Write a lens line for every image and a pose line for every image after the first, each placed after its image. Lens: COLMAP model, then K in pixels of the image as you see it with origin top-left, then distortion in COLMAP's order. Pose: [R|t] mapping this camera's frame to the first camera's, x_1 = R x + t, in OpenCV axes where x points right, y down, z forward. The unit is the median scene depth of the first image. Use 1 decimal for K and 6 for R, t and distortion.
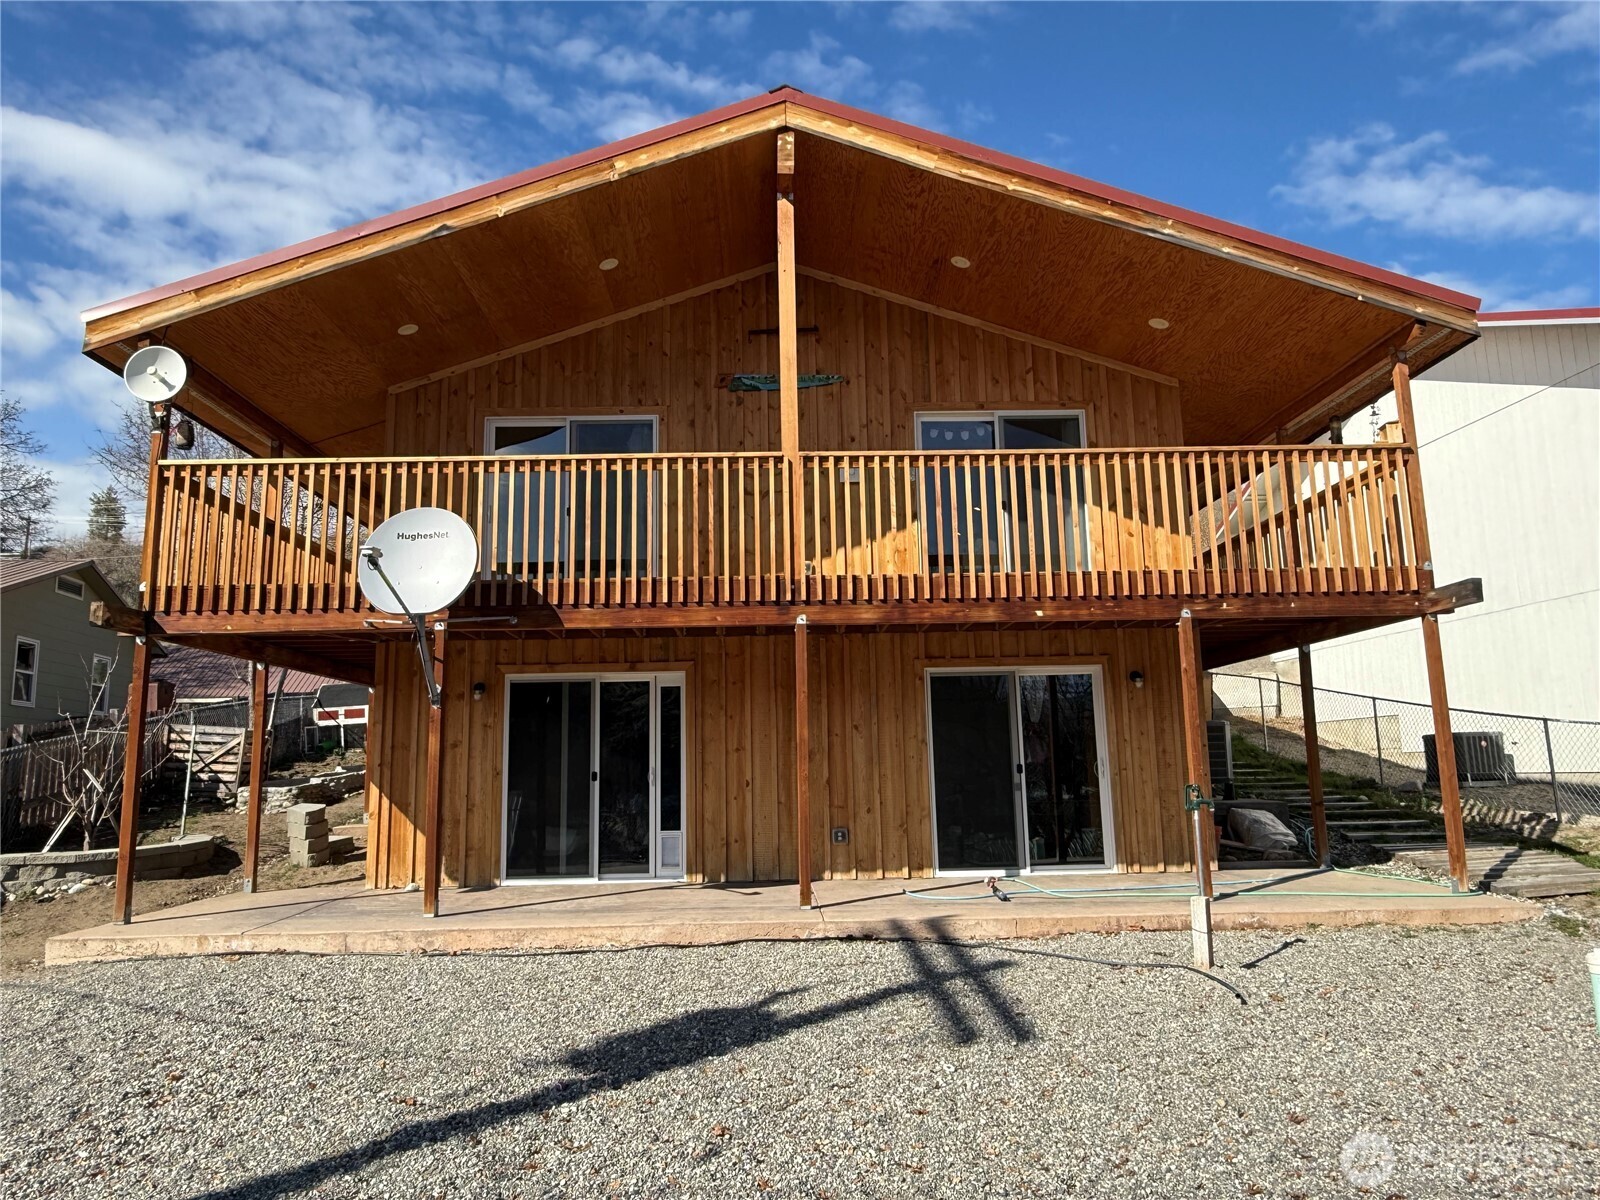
lens RADIAL K [[1058.0, 0, 800.0], [0, 1058.0, 600.0], [0, 0, 1]] dist [0.002440, 0.000352]
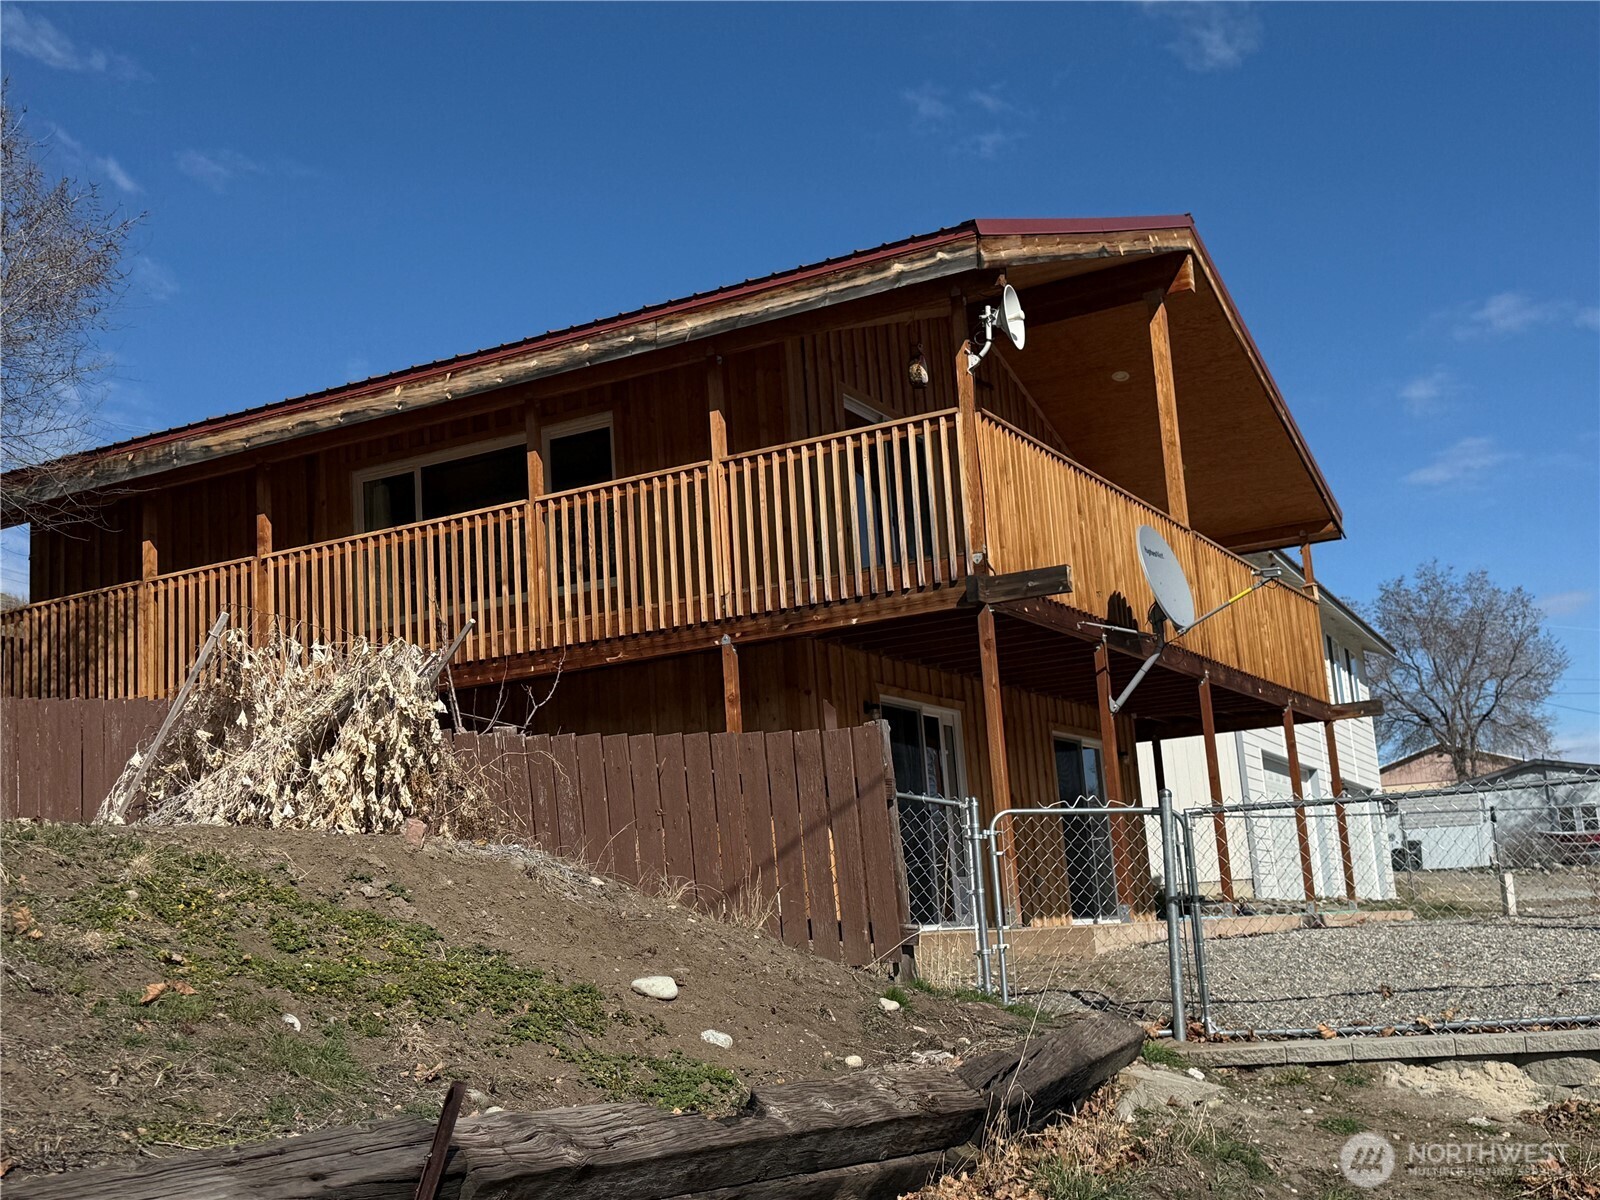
lens RADIAL K [[1808.1, 0, 800.0], [0, 1808.1, 600.0], [0, 0, 1]] dist [0.158115, -0.009601]
pose [[0.505759, 0.152770, 0.849040, -1.871870], [-0.084635, 0.988234, -0.127401, 0.222395], [-0.858513, -0.007424, 0.512738, 0.337962]]
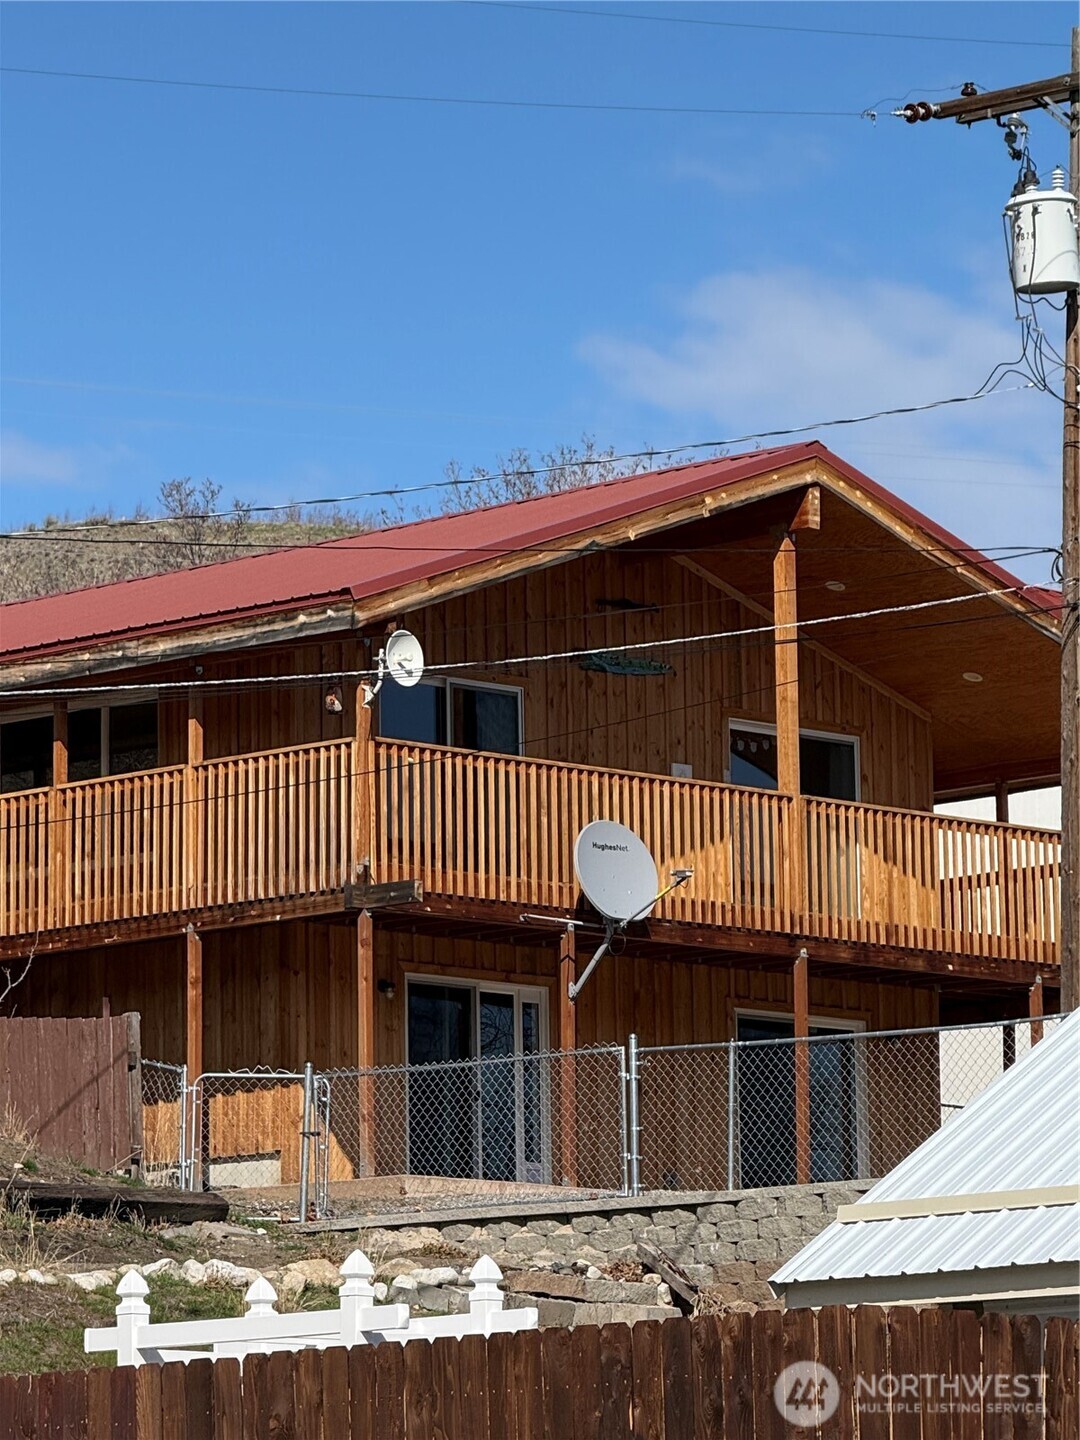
lens RADIAL K [[6857.2, 0, 540.0], [0, 6857.2, 720.0], [0, 0, 1]] dist [-0.058686, 1.684033]
pose [[0.724356, 0.118429, 0.679178, -4.795851], [-0.114972, 0.992091, -0.050371, 0.159969], [-0.679772, -0.041600, 0.732243, -3.796374]]
